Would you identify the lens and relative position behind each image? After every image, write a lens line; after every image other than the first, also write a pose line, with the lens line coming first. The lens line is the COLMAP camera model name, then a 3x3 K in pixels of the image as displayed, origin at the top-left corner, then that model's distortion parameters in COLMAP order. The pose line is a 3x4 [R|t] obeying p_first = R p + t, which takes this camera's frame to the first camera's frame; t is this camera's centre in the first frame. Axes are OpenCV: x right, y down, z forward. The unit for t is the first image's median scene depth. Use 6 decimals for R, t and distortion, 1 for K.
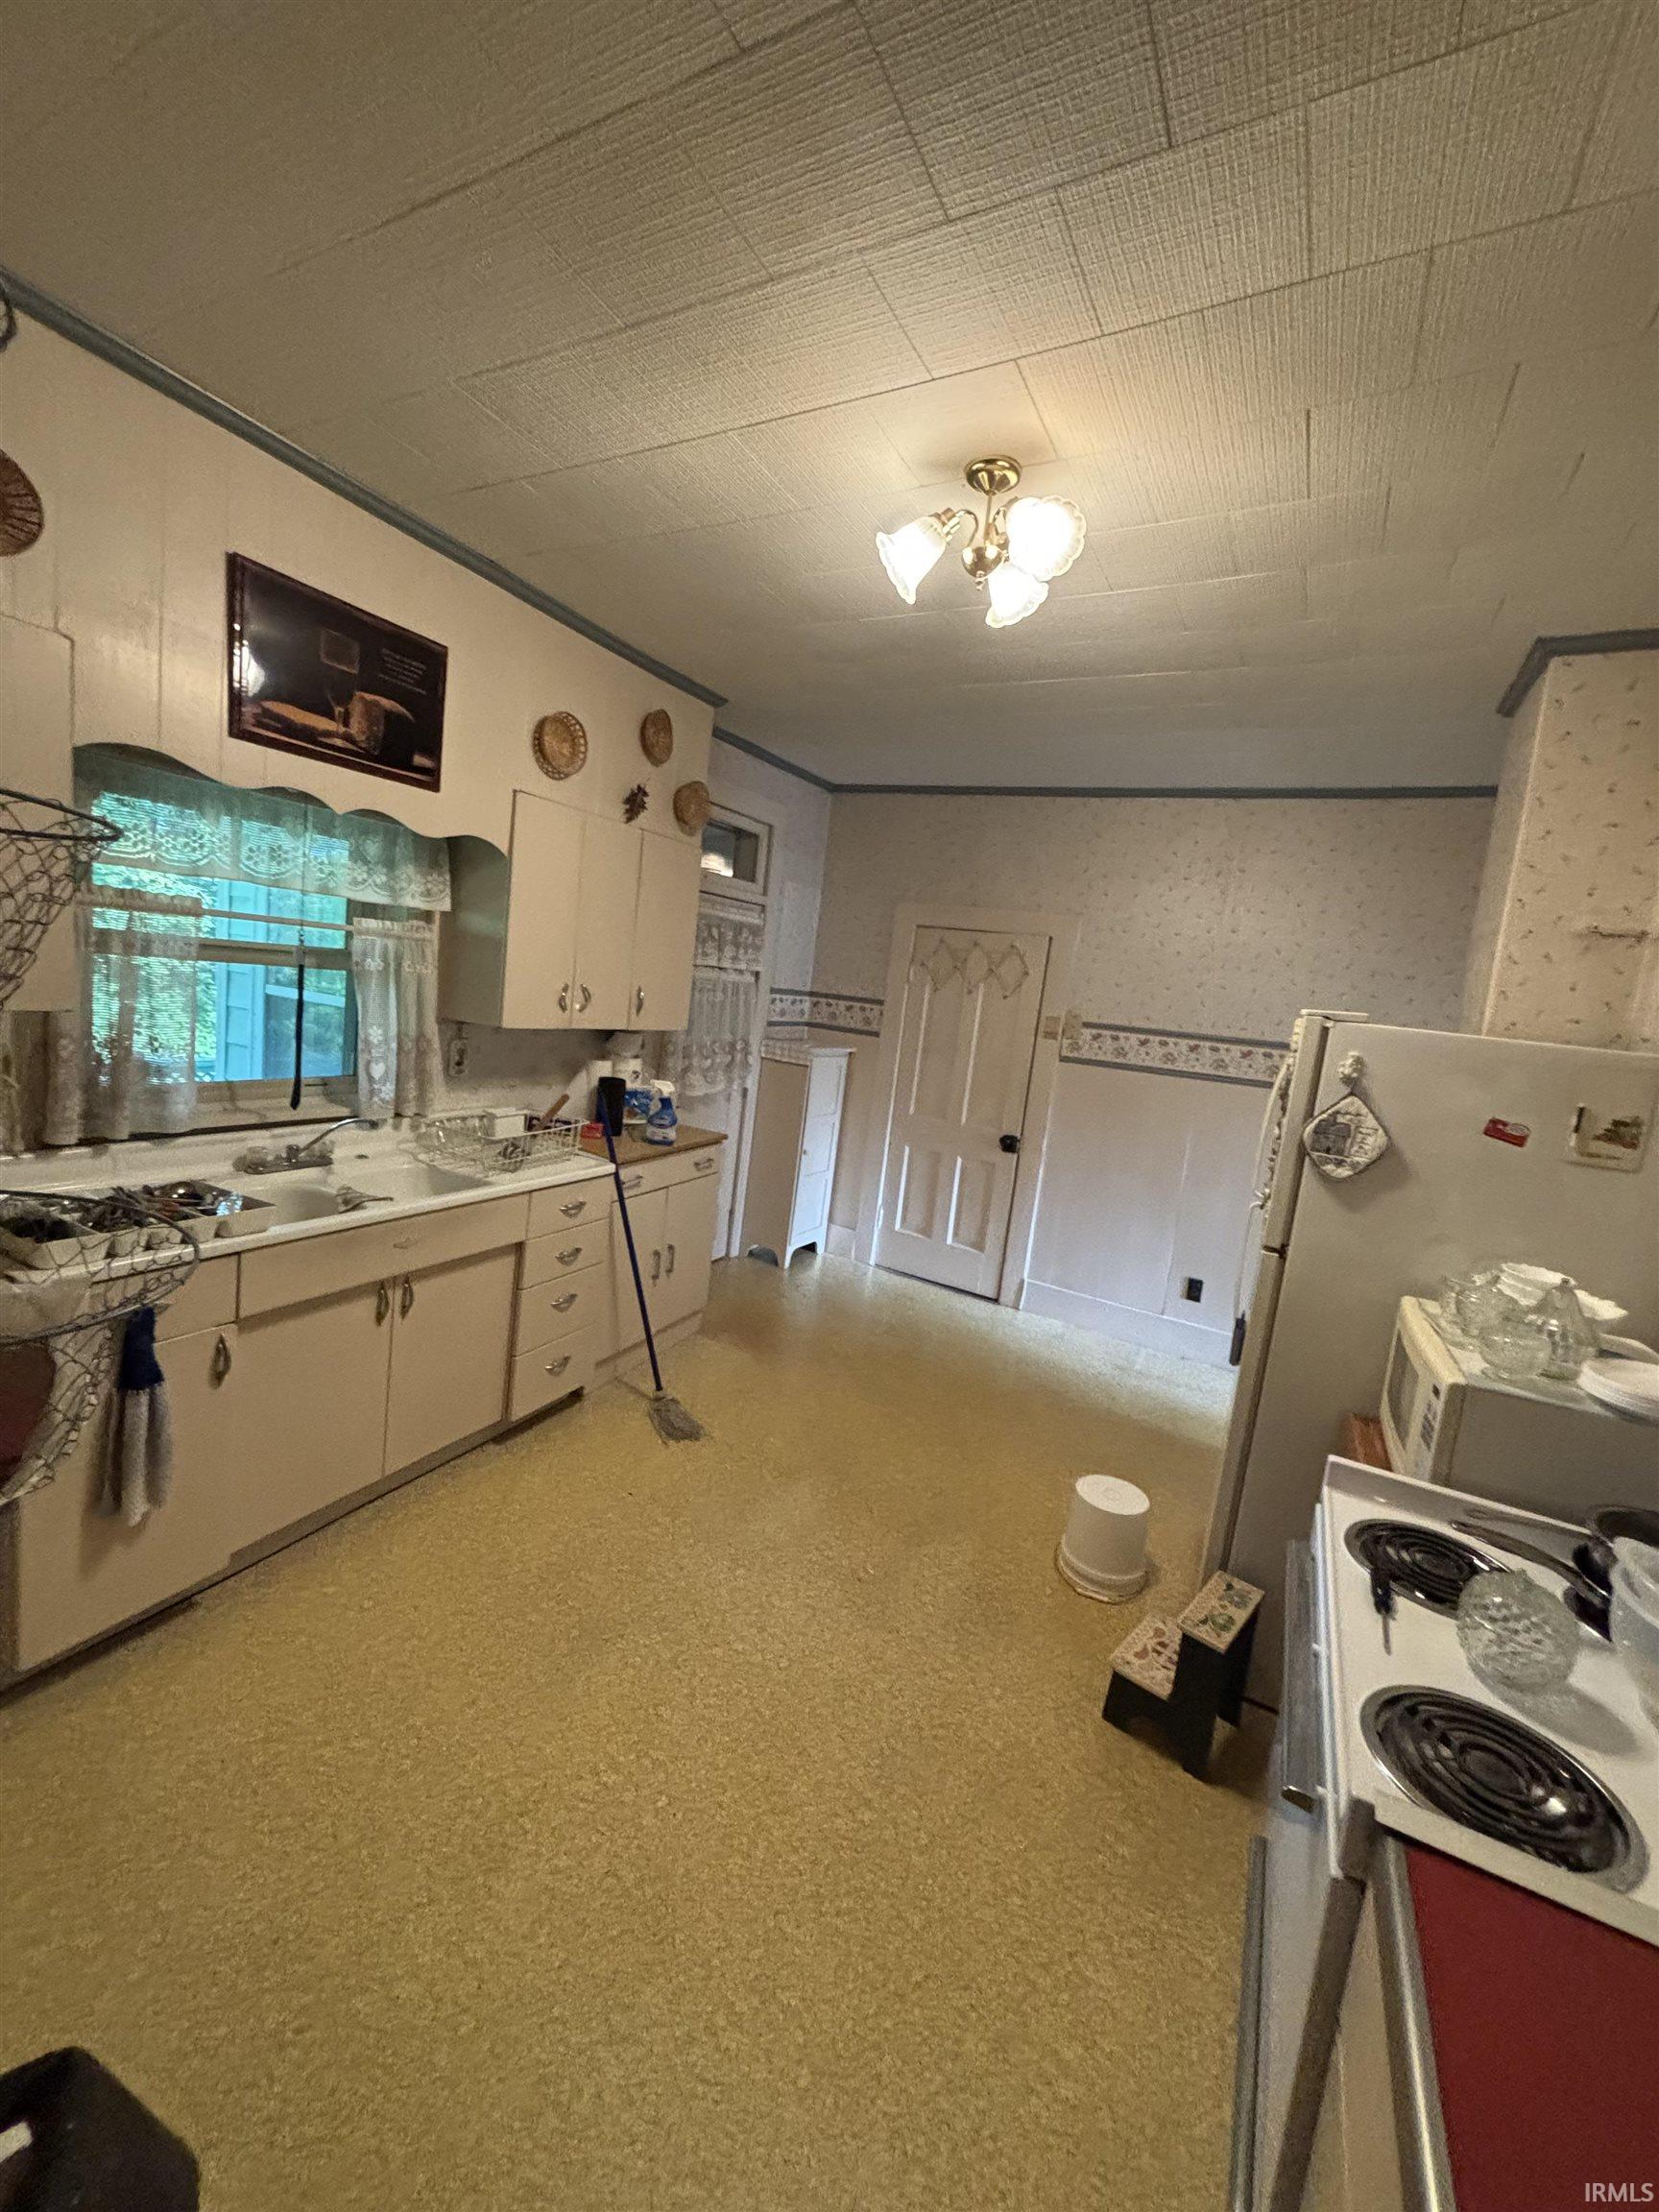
lens RADIAL K [[887.5, 0, 829.5], [0, 887.5, 1106.0], [0, 0, 1]] dist [-0.007228, 0.000065]
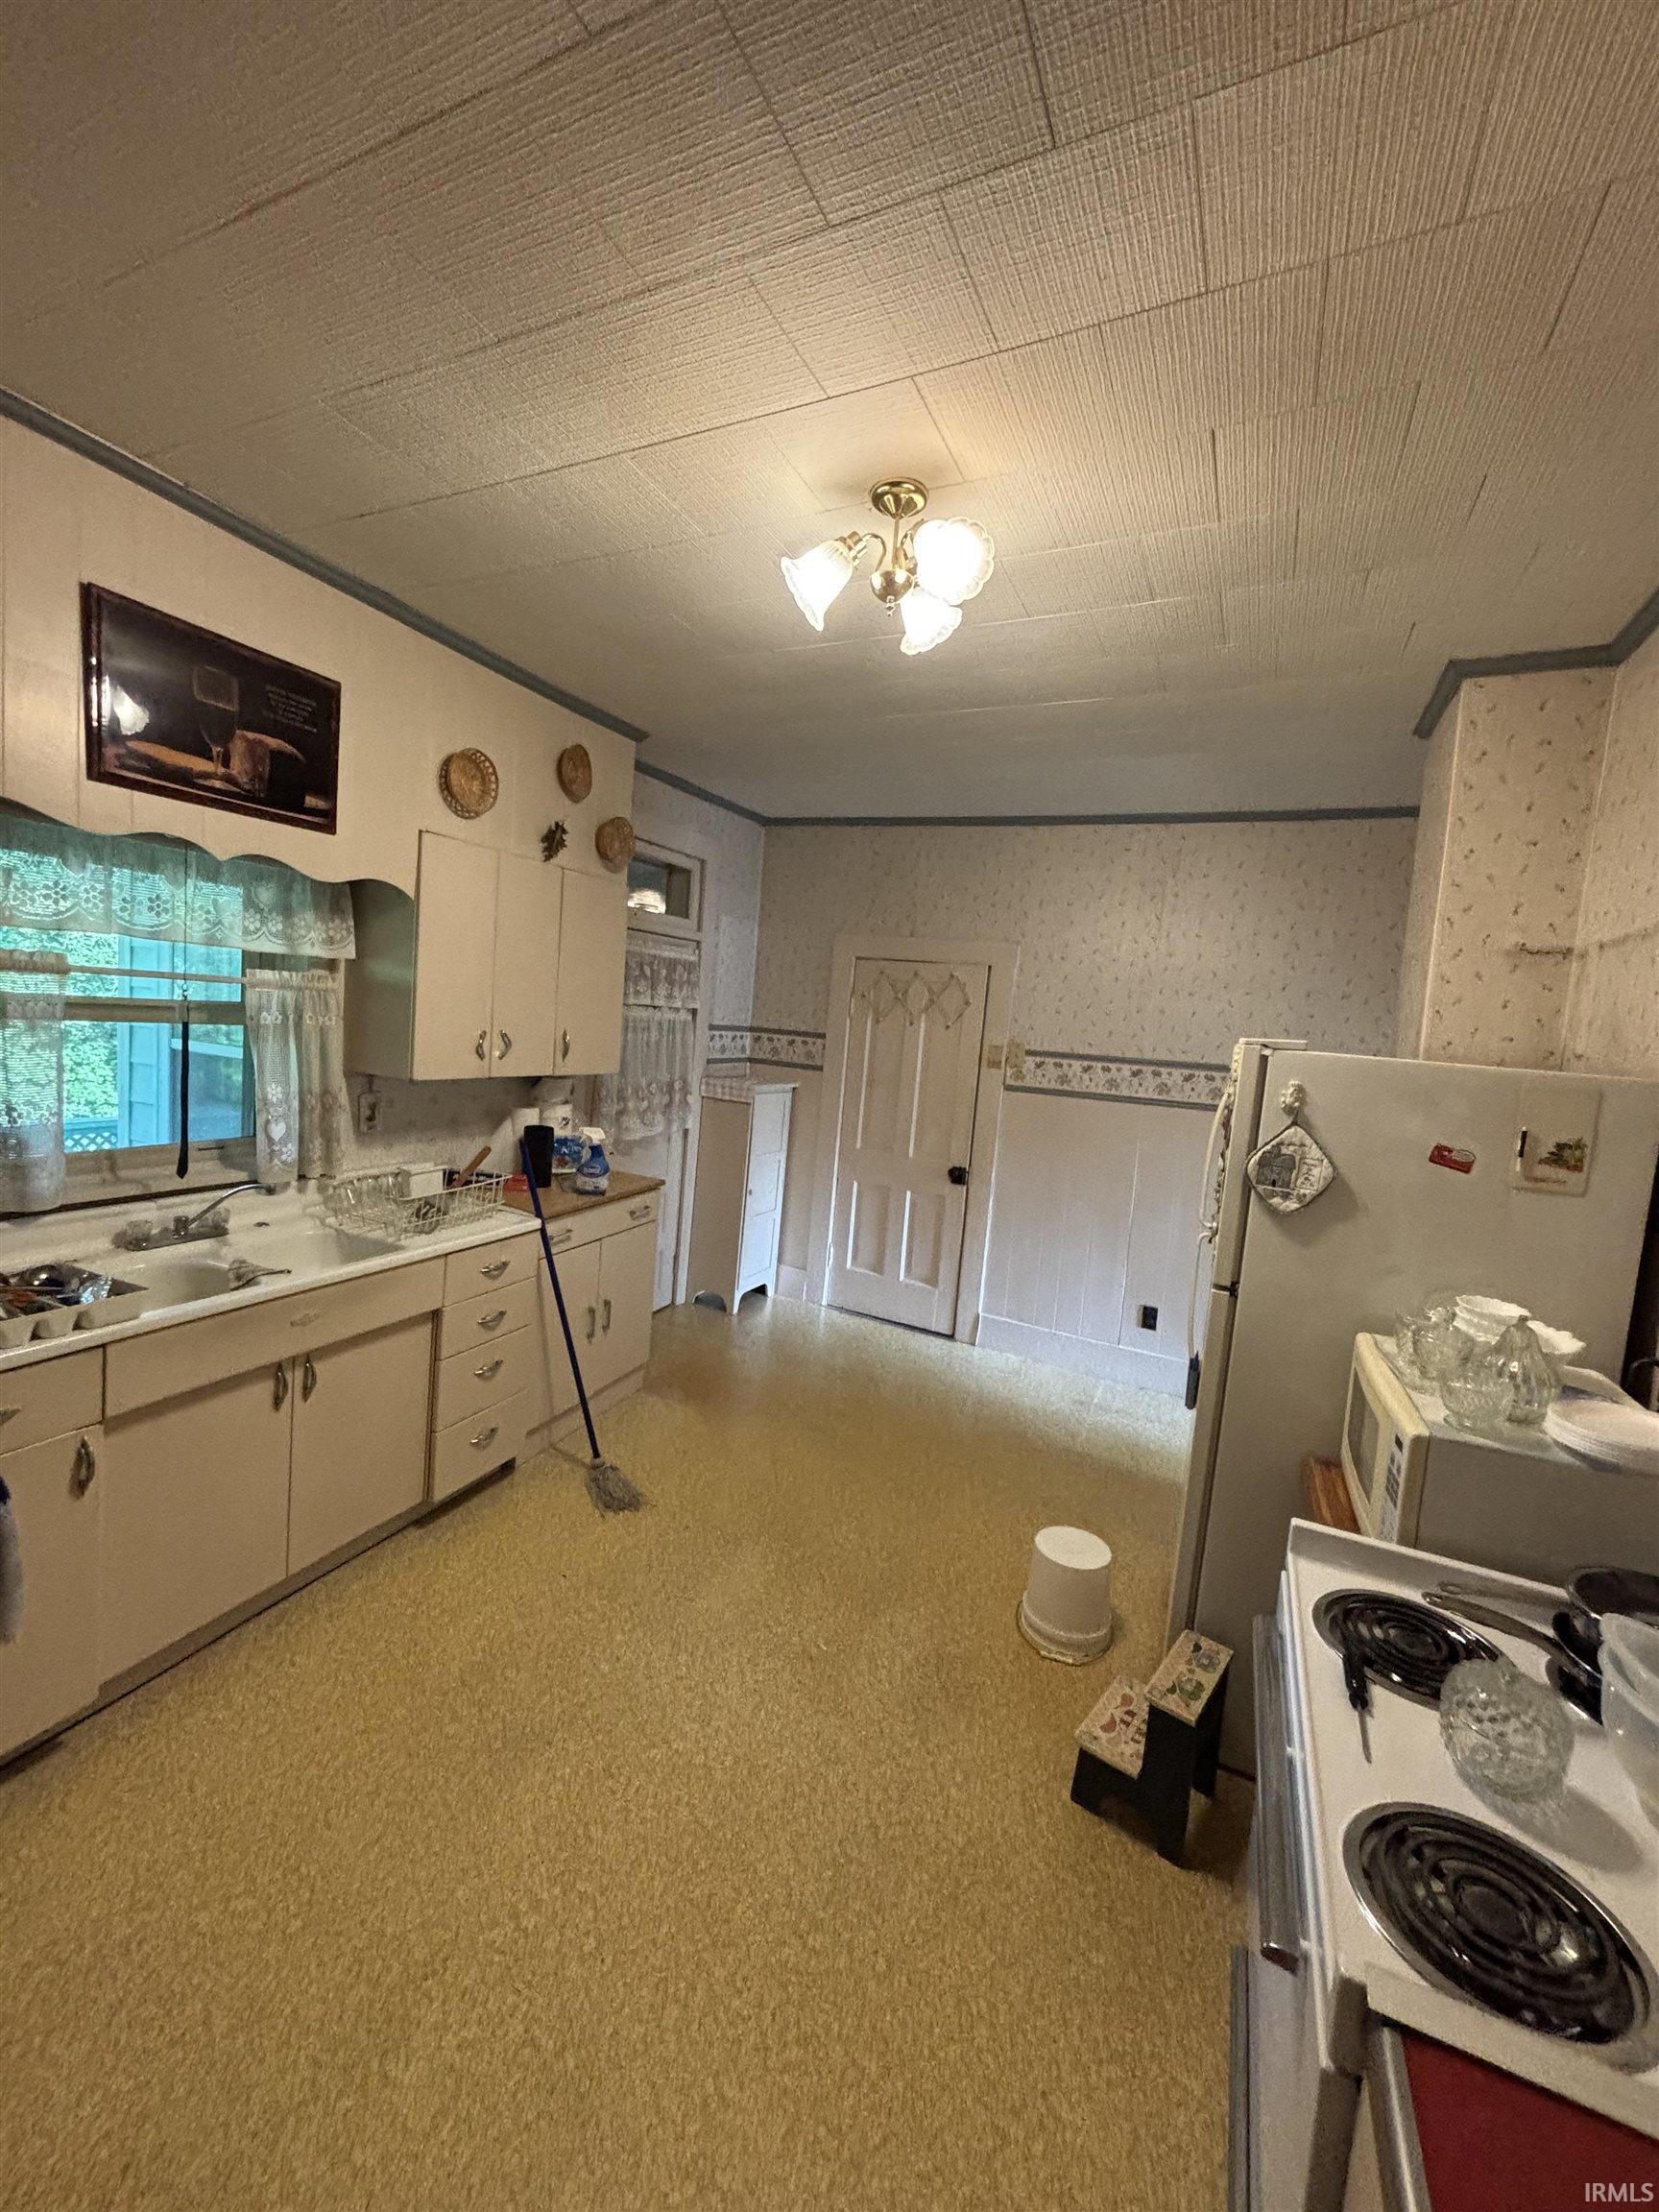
lens RADIAL K [[887.1, 0, 831.2], [0, 887.1, 1104.8], [0, 0, 1]] dist [-0.009135, 0.000356]
pose [[0.997986, -0.036253, 0.052047, 0.027820], [0.037969, 0.998755, -0.032365, -0.017543], [-0.050809, 0.034276, 0.998120, 0.047321]]
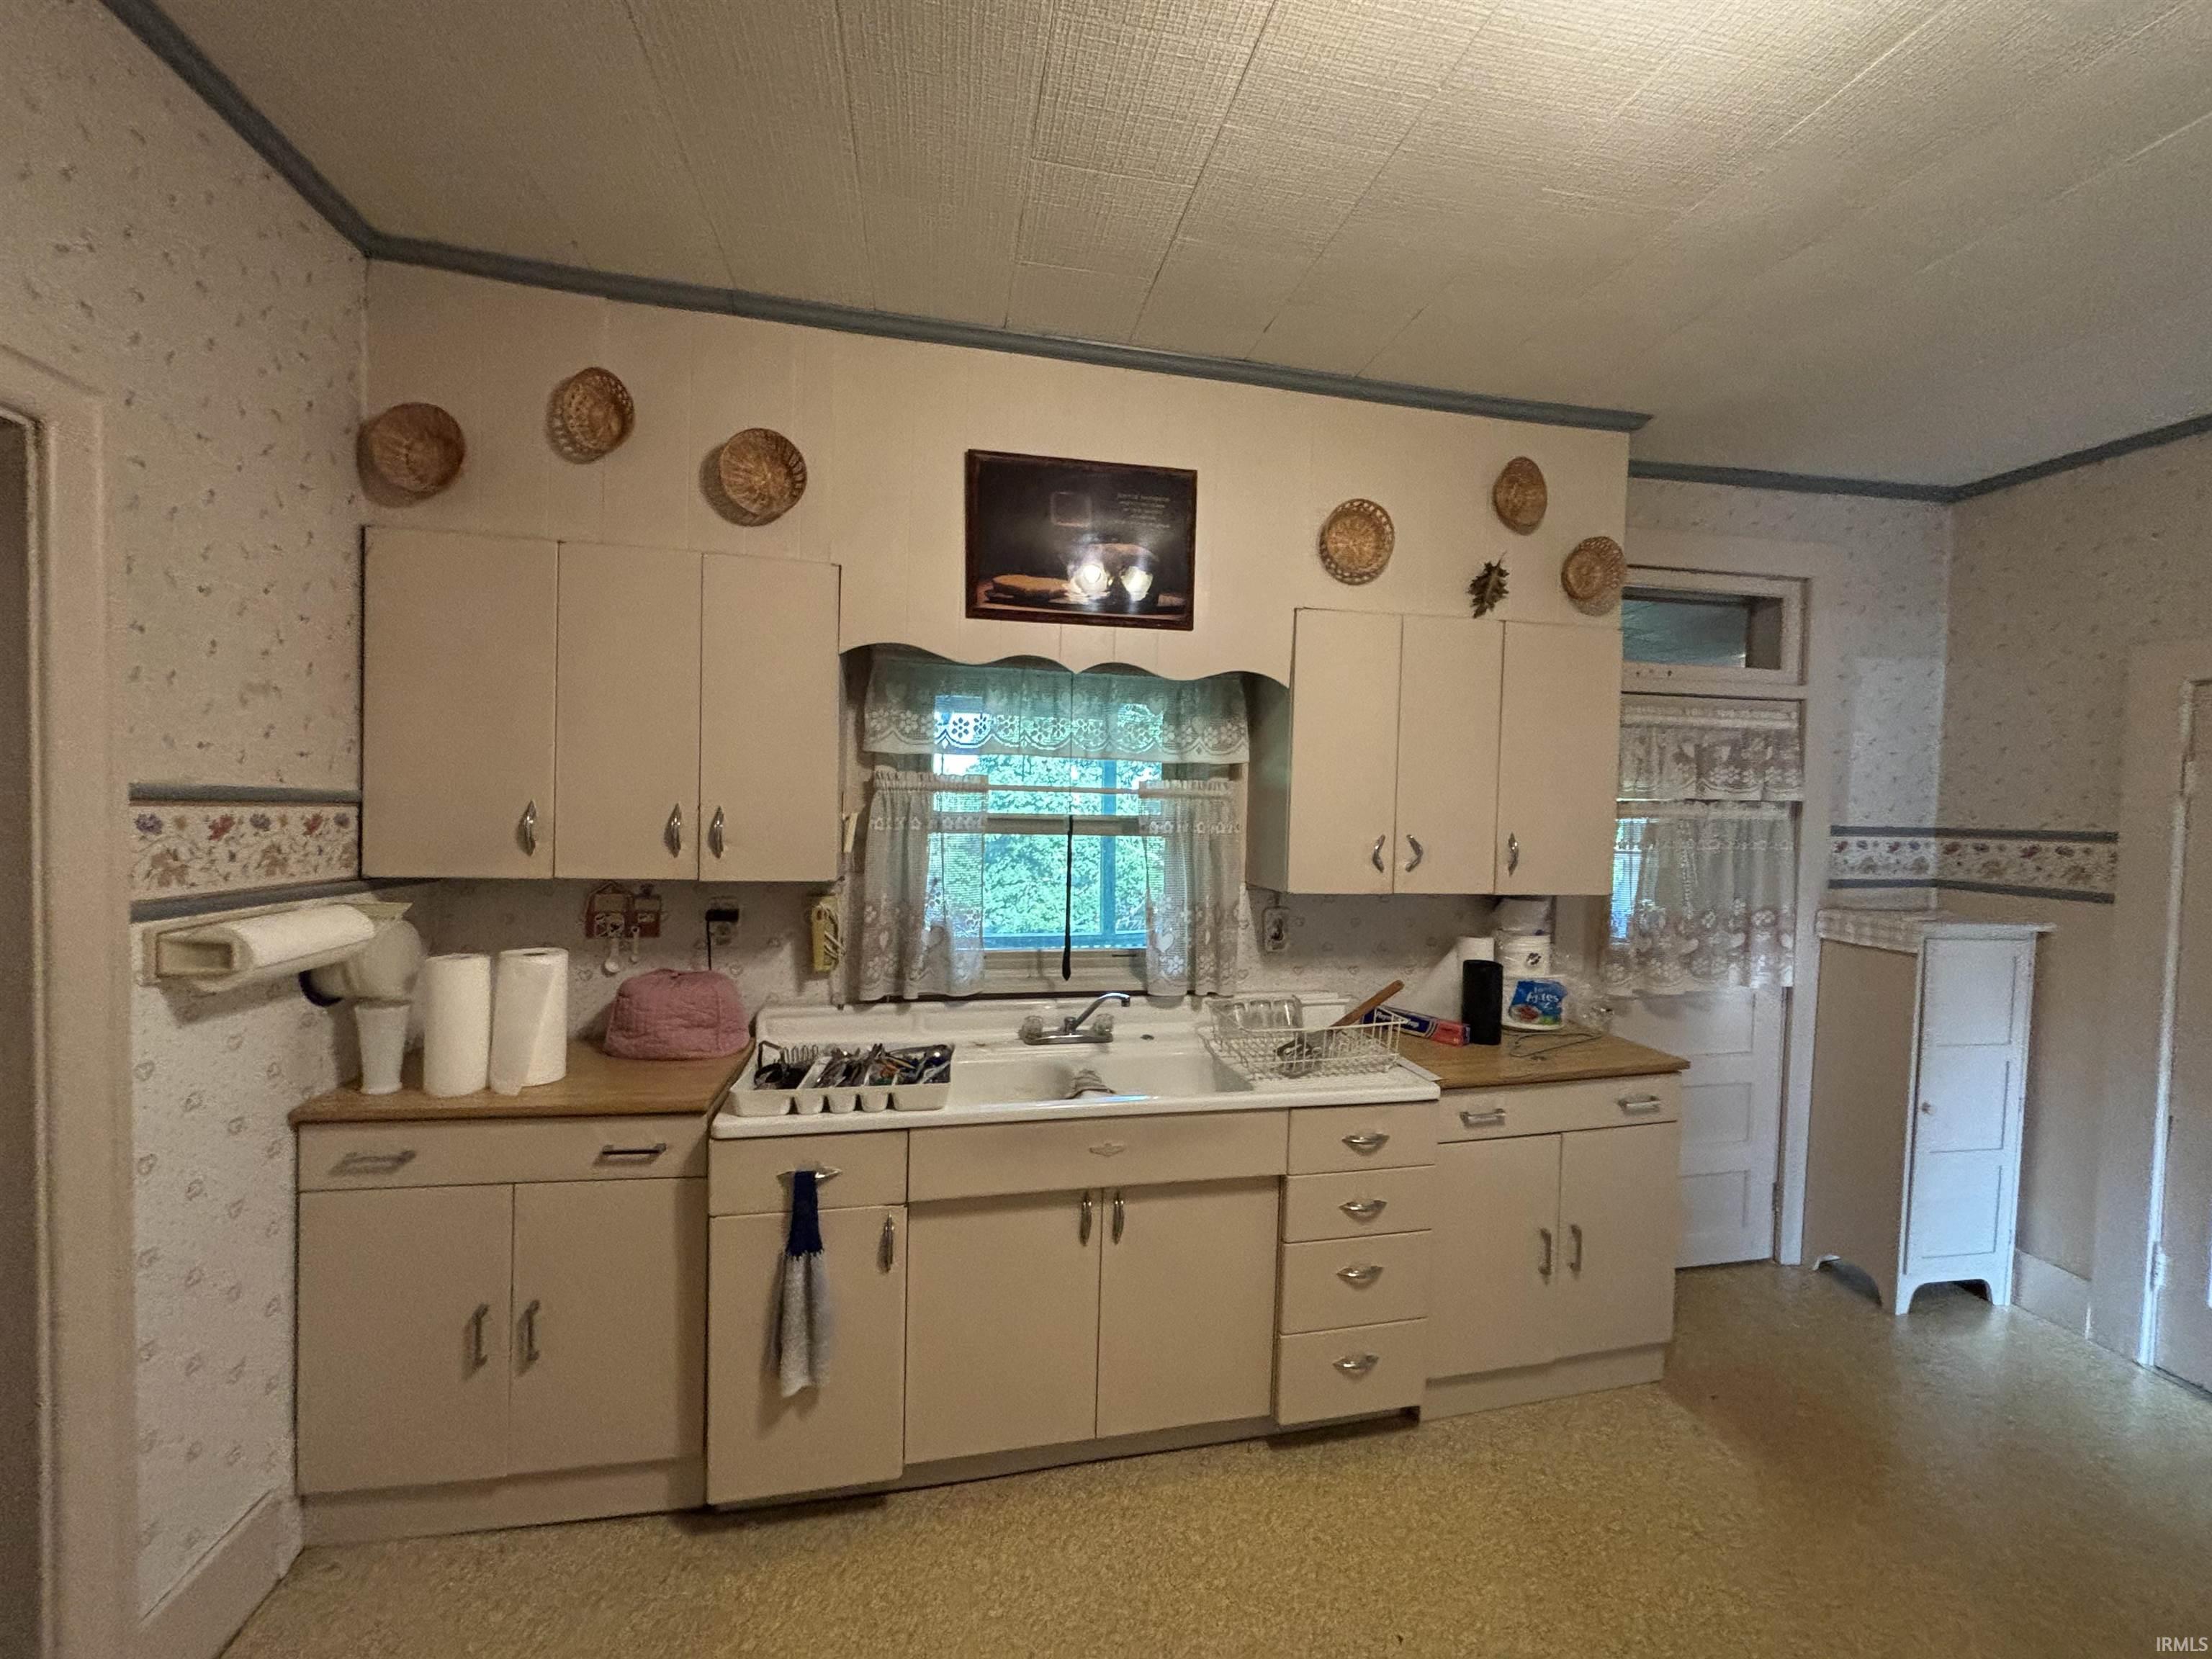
lens RADIAL K [[874.2, 0, 1075.0], [0, 874.2, 832.6], [0, 0, 1]] dist [-0.001108, -0.000227]
pose [[0.622562, -0.073032, -0.779155, 0.162663], [-0.058428, 0.988519, -0.139341, -0.024283], [0.780386, 0.132272, 0.611147, 0.418758]]
